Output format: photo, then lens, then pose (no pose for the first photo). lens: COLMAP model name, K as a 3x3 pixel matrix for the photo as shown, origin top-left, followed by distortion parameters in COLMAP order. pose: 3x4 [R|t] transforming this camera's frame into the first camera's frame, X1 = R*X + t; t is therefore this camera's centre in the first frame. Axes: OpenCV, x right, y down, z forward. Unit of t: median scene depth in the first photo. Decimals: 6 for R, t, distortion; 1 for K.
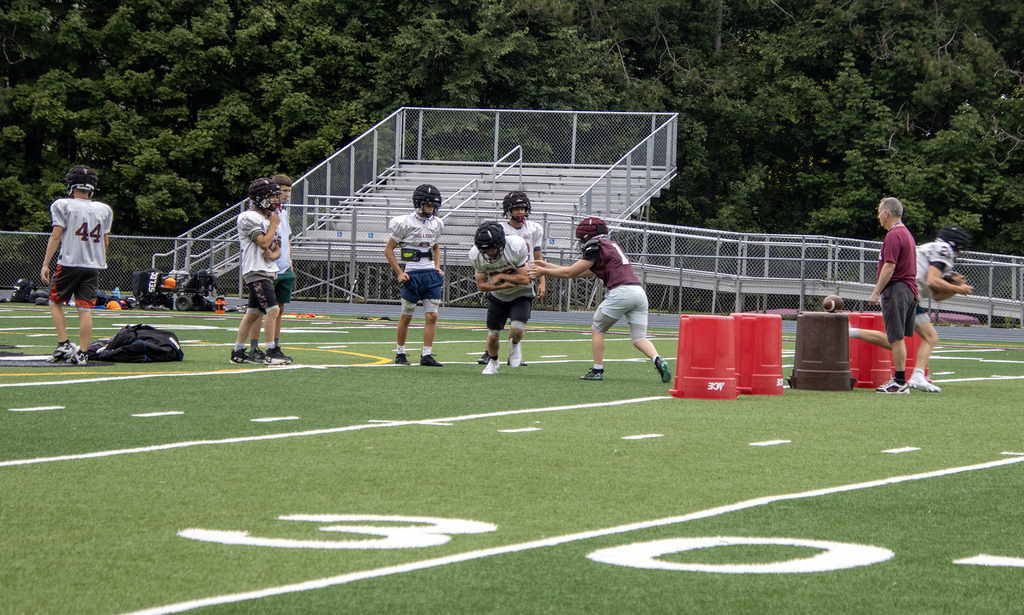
lens RADIAL K [[3905.3, 0, 512.0], [0, 3905.3, 307.5], [0, 0, 1]] dist [1.357930, 0.371771]
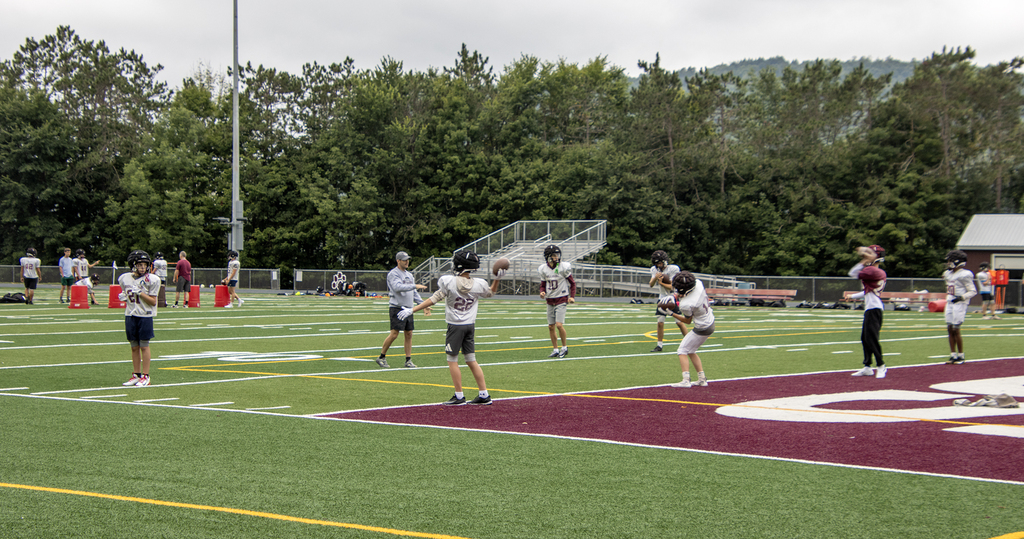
lens RADIAL K [[1854.6, 0, 512.0], [0, 1854.6, 269.5], [0, 0, 1]] dist [0.308201, -0.077787]
pose [[0.934827, -0.021272, -0.354466, 0.360201], [0.012793, 0.999574, -0.026247, 0.013060], [0.354873, 0.020002, 0.934701, -0.159803]]
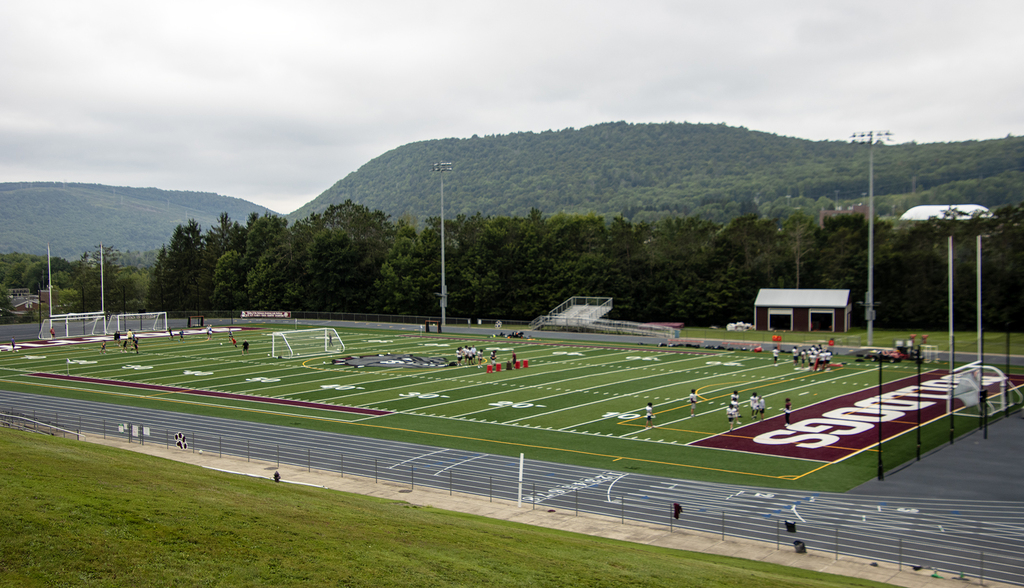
lens RADIAL K [[1193.5, 0, 479.2], [0, 1193.5, 293.5], [0, 0, 1]] dist [0.005864, 0.006035]
pose [[0.946721, -0.022686, -0.321254, 0.386736], [0.035014, 0.998853, 0.032648, -0.107525], [0.320145, -0.042157, 0.946430, -0.748481]]
